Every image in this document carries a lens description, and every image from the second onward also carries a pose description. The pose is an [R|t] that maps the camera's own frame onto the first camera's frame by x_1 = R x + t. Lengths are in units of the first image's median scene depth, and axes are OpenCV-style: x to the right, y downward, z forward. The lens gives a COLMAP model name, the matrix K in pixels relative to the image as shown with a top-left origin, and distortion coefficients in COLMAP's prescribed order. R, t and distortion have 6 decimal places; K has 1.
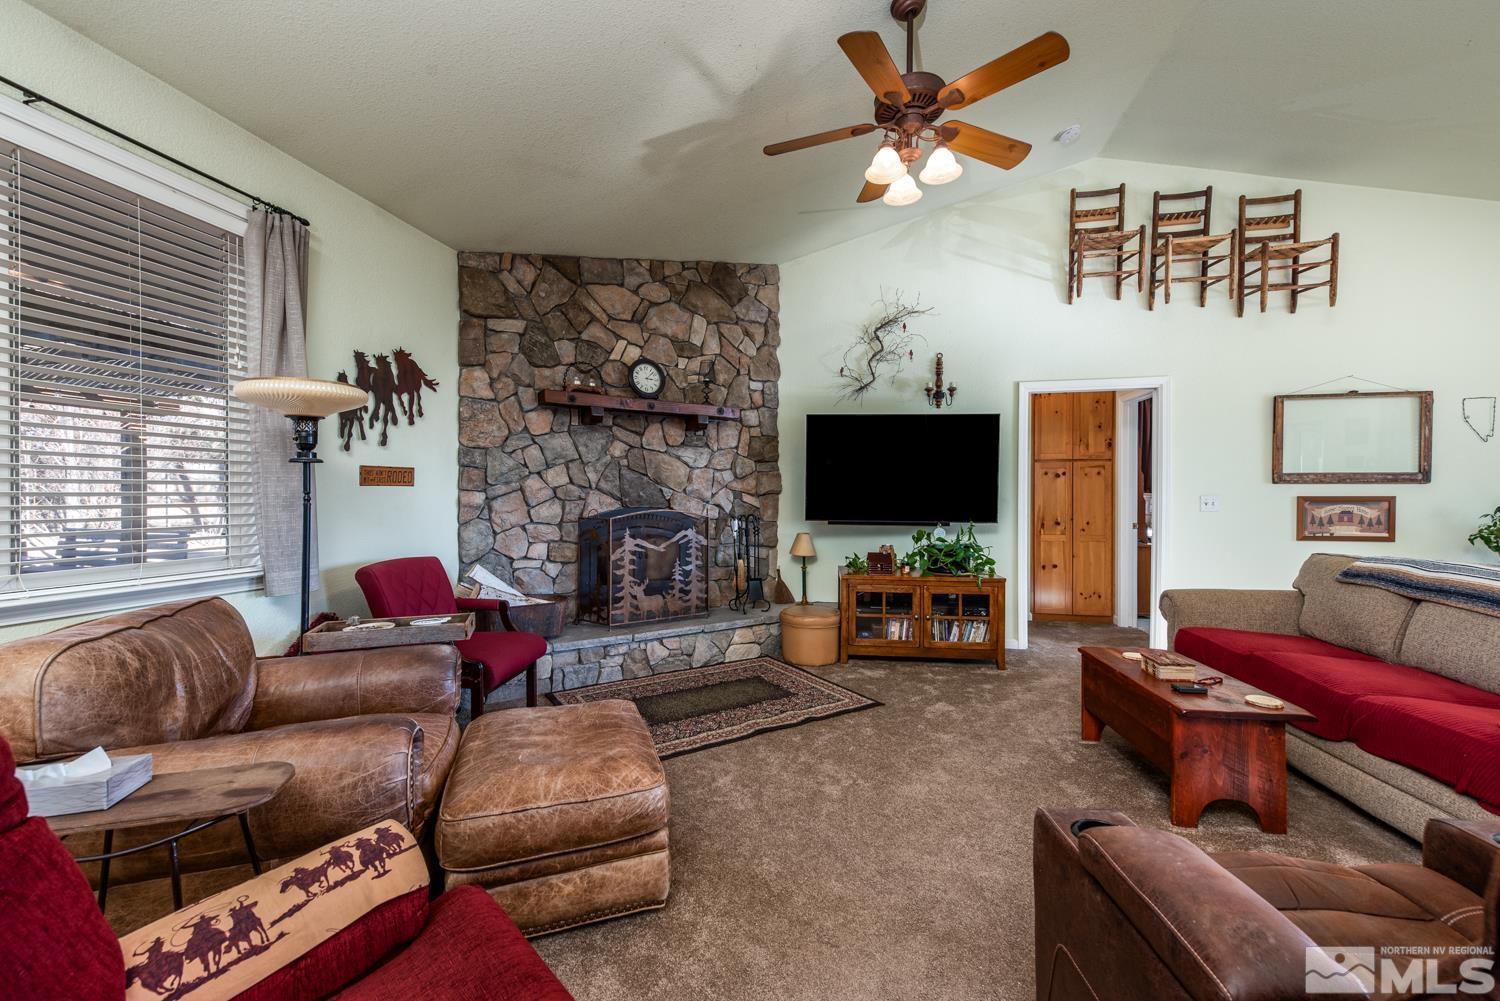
lens RADIAL K [[588.5, 0, 744.1], [0, 588.5, 494.3], [0, 0, 1]] dist [-0.000749, -0.000352]
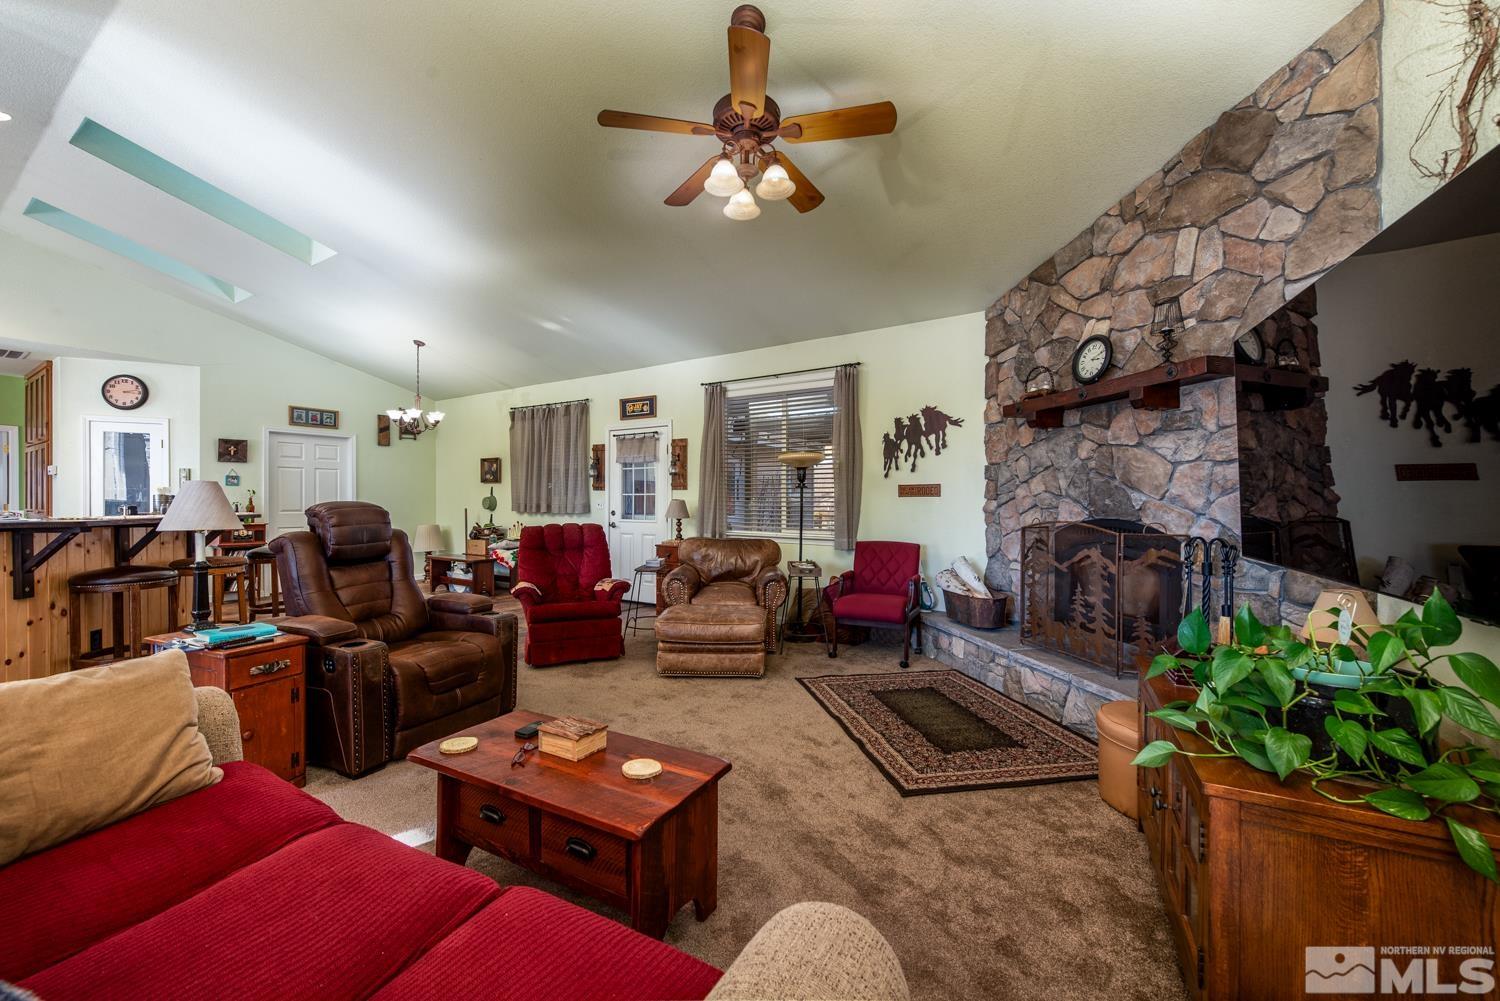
lens RADIAL K [[588.5, 0, 744.1], [0, 588.5, 494.3], [0, 0, 1]] dist [-0.000749, -0.000352]
pose [[-0.357272, -0.013335, -0.933905, 0.864931], [-0.002028, 0.999907, -0.013501, 0.000983], [0.933998, -0.002930, -0.357265, 0.953116]]
